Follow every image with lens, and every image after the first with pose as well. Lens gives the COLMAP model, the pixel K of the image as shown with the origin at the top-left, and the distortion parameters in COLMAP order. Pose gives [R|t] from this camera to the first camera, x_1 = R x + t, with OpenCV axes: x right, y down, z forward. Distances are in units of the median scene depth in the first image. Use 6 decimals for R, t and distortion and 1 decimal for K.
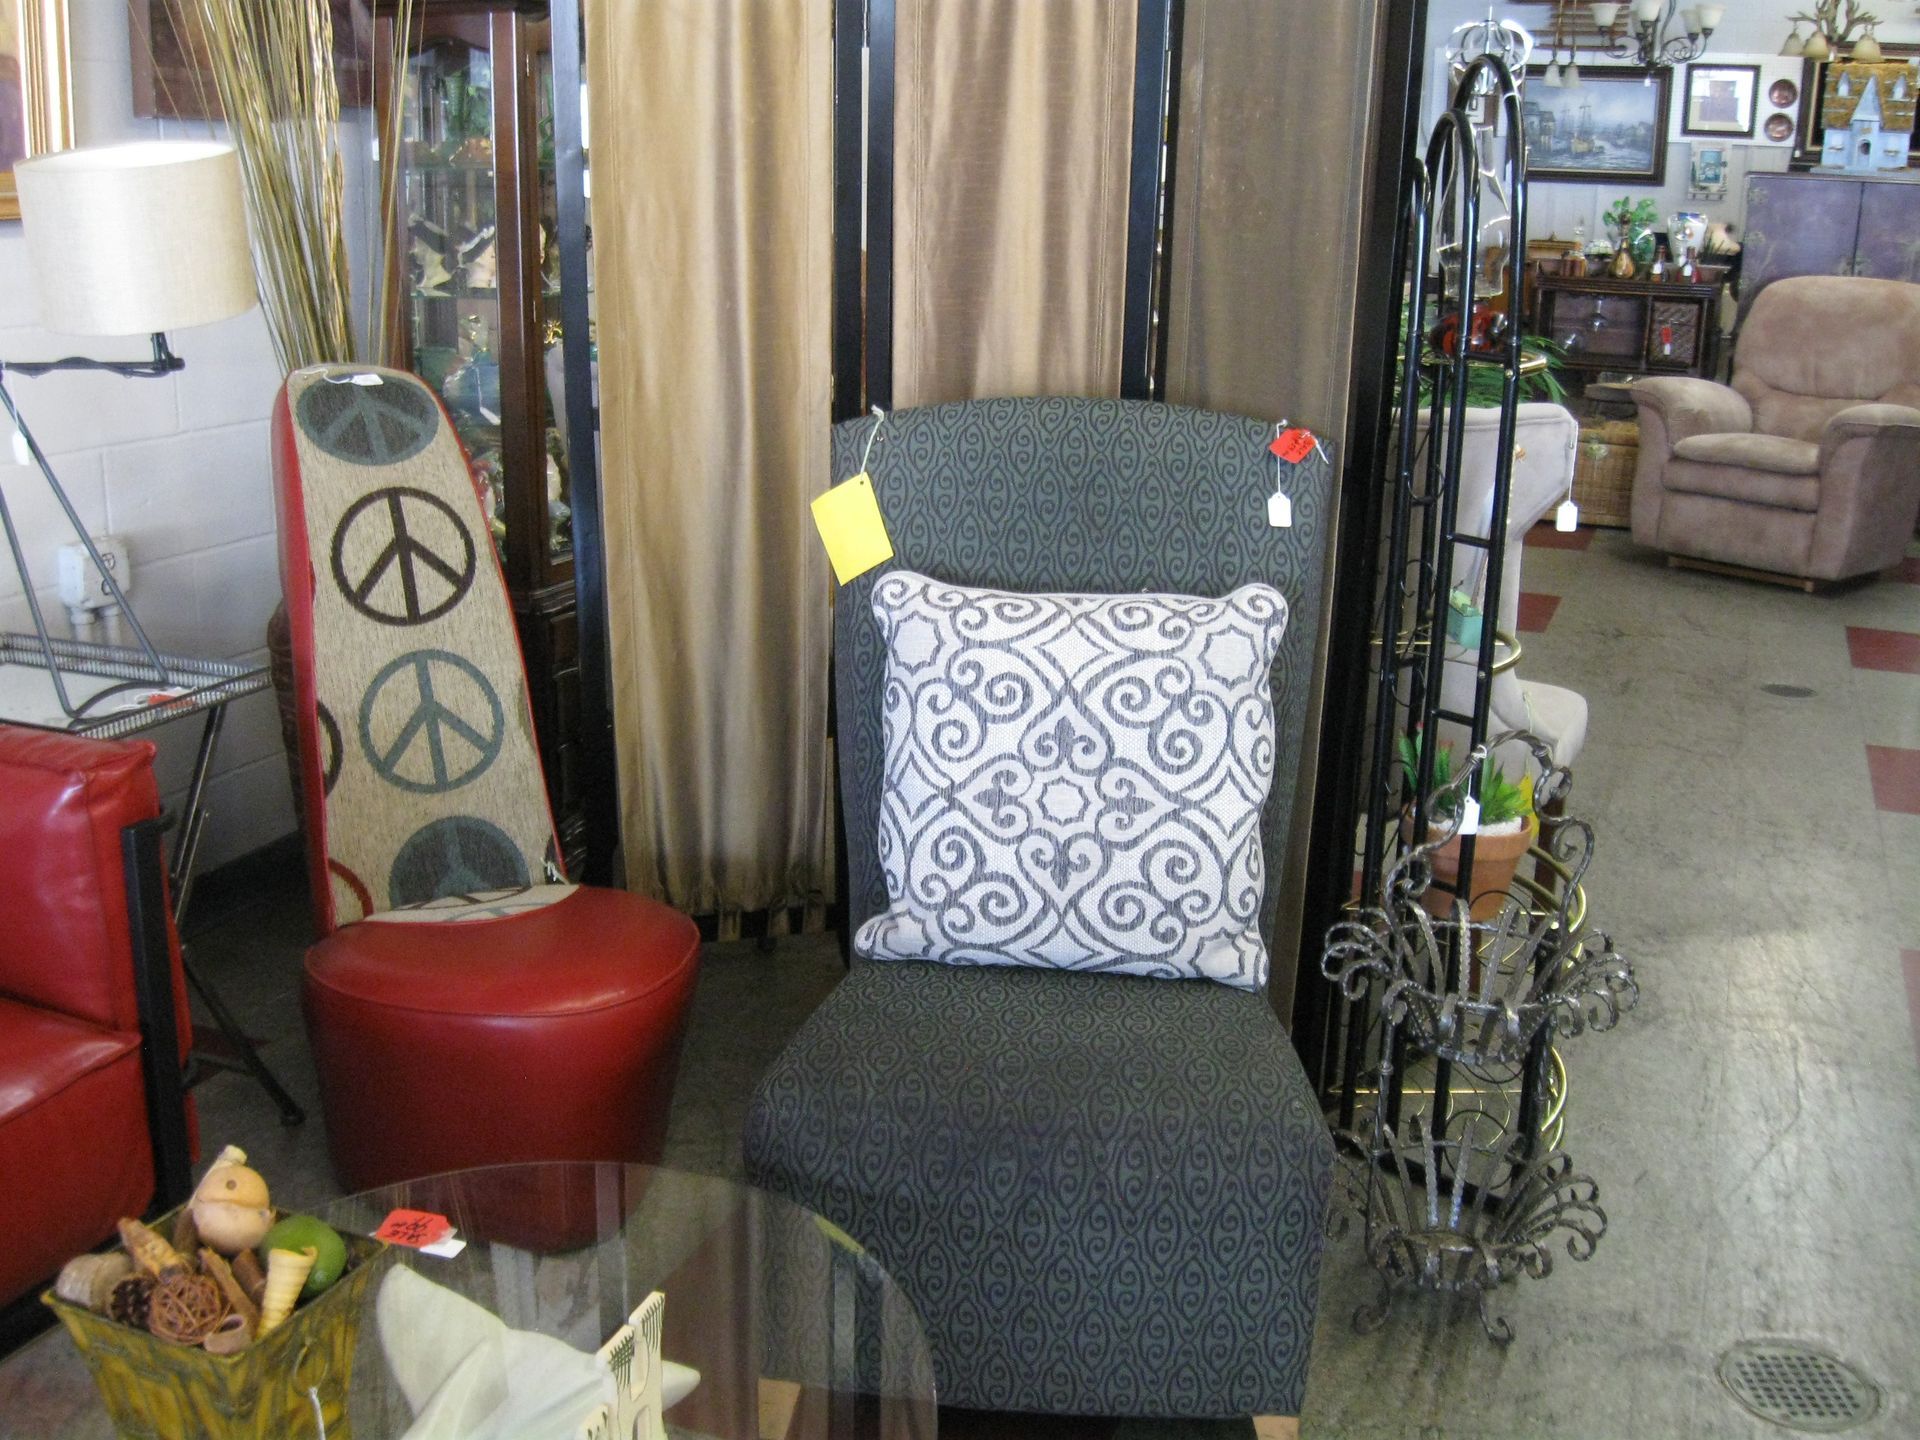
lens RADIAL K [[1985.4, 0, 960.0], [0, 1985.4, 720.0], [0, 0, 1]] dist [-0.130042, 0.037797]
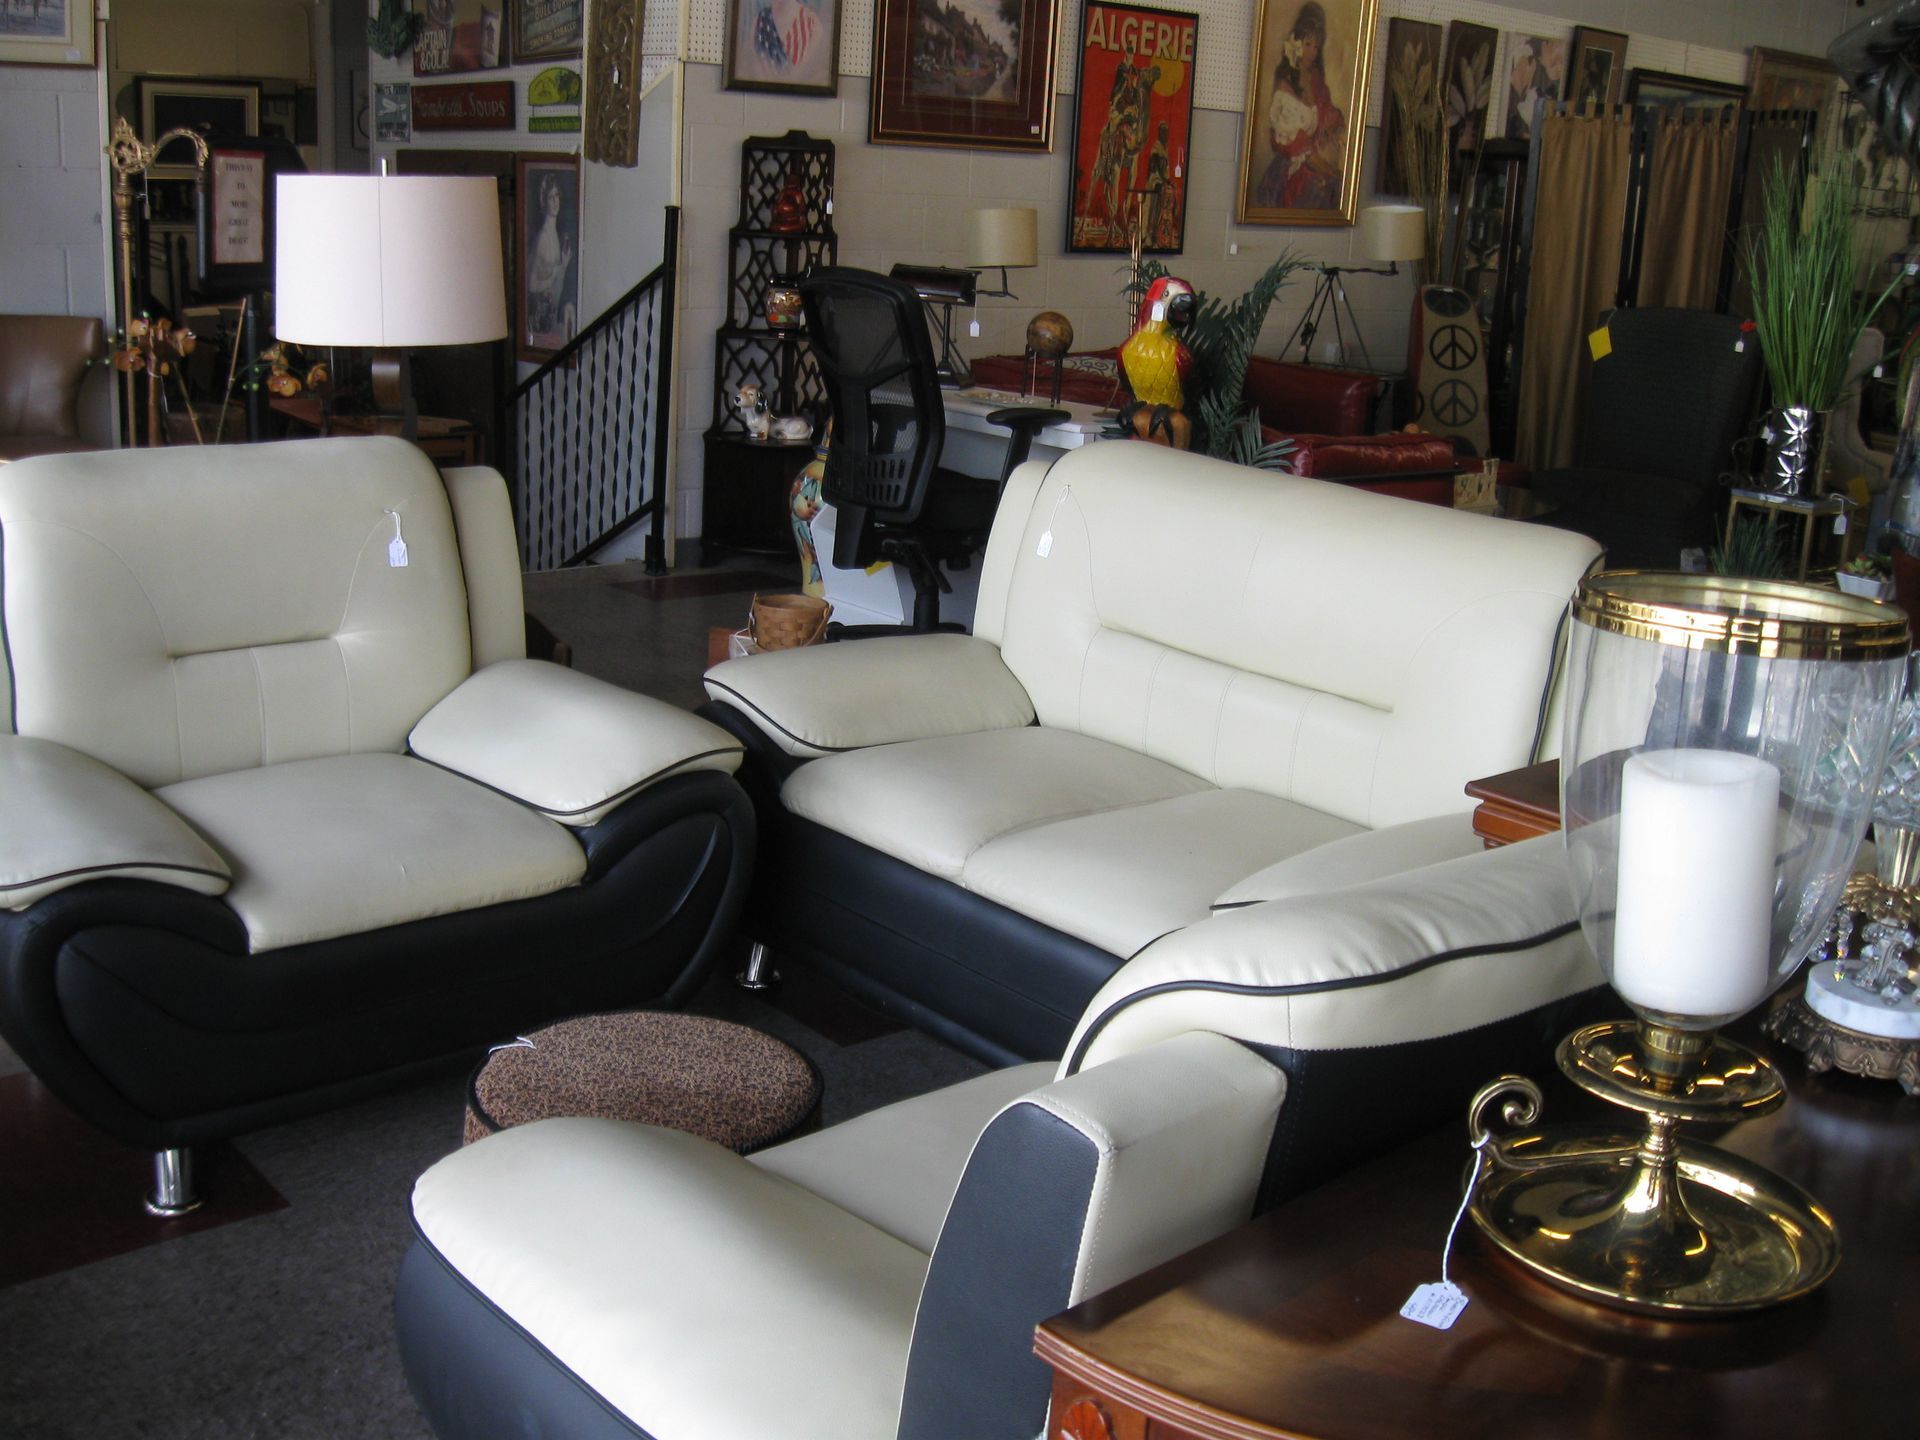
lens RADIAL K [[1985.4, 0, 960.0], [0, 1985.4, 720.0], [0, 0, 1]] dist [-0.130042, 0.037797]
pose [[0.880680, 0.152370, -0.448538, 0.471156], [-0.162038, 0.986638, 0.017013, 0.538337], [0.445136, 0.057697, 0.893602, -1.932621]]
